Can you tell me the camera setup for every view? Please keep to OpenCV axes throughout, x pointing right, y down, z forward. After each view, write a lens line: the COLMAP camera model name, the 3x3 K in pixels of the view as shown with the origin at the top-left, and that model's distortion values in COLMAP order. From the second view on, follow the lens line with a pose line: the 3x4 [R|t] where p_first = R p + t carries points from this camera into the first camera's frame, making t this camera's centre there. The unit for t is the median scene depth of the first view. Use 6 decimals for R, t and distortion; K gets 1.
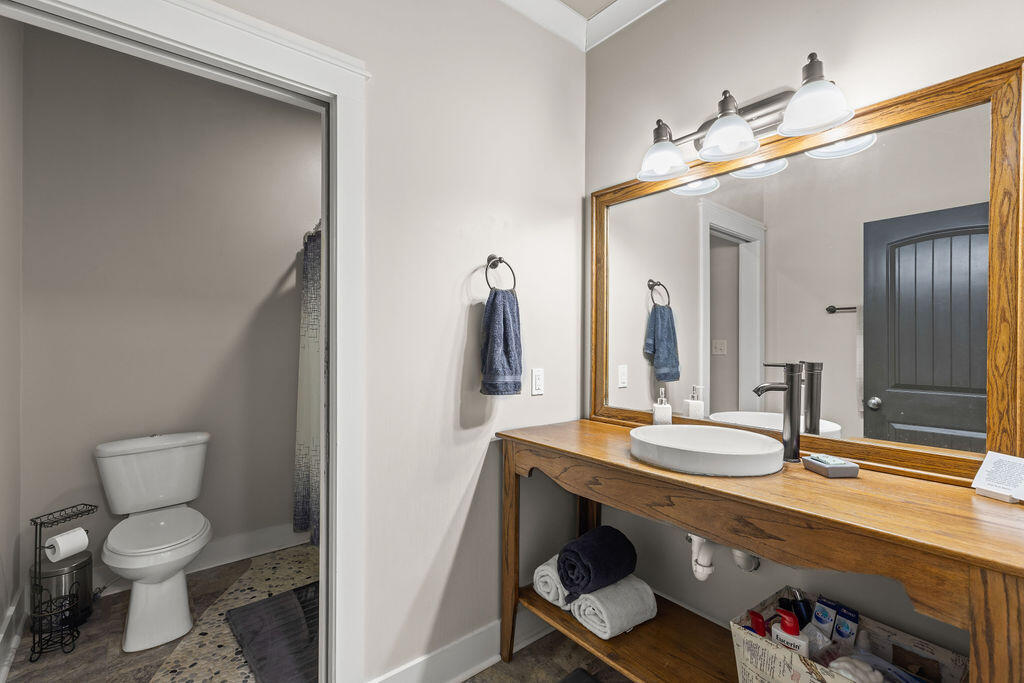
lens RADIAL K [[465.3, 0, 504.0], [0, 465.3, 341.3], [0, 0, 1]] dist [0.021436, -0.000724]
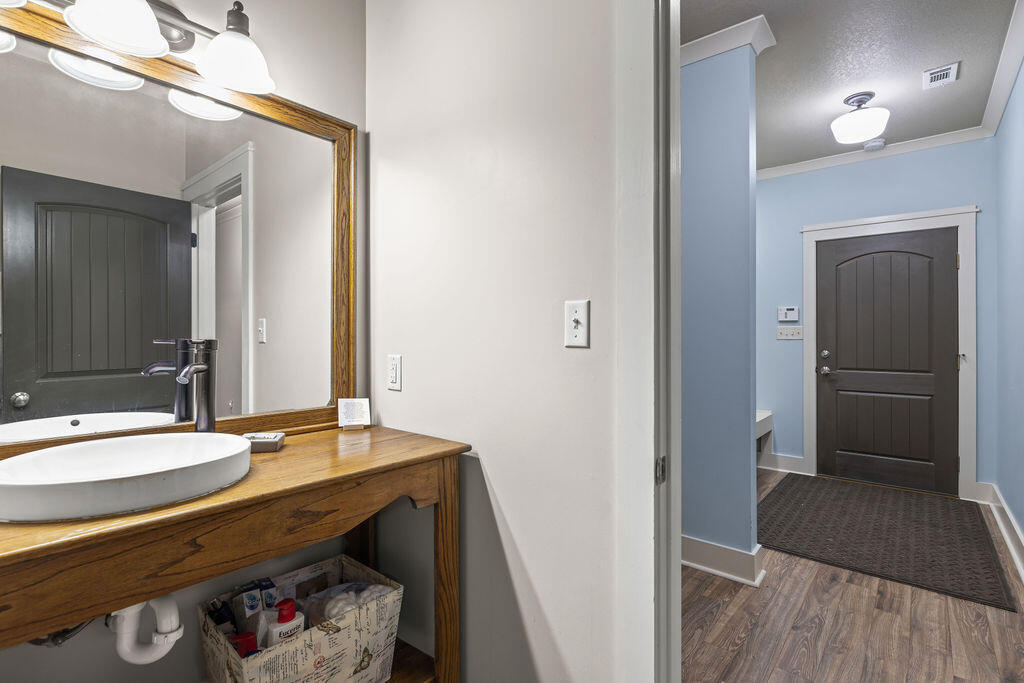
lens RADIAL K [[498.8, 0, 511.9], [0, 498.8, 334.3], [0, 0, 1]] dist [0.003436, -0.000467]
pose [[-0.196778, 0.002537, 0.980445, -0.425812], [-0.002378, 0.999992, -0.003065, 0.043078], [-0.980445, -0.002934, -0.196771, 0.696451]]
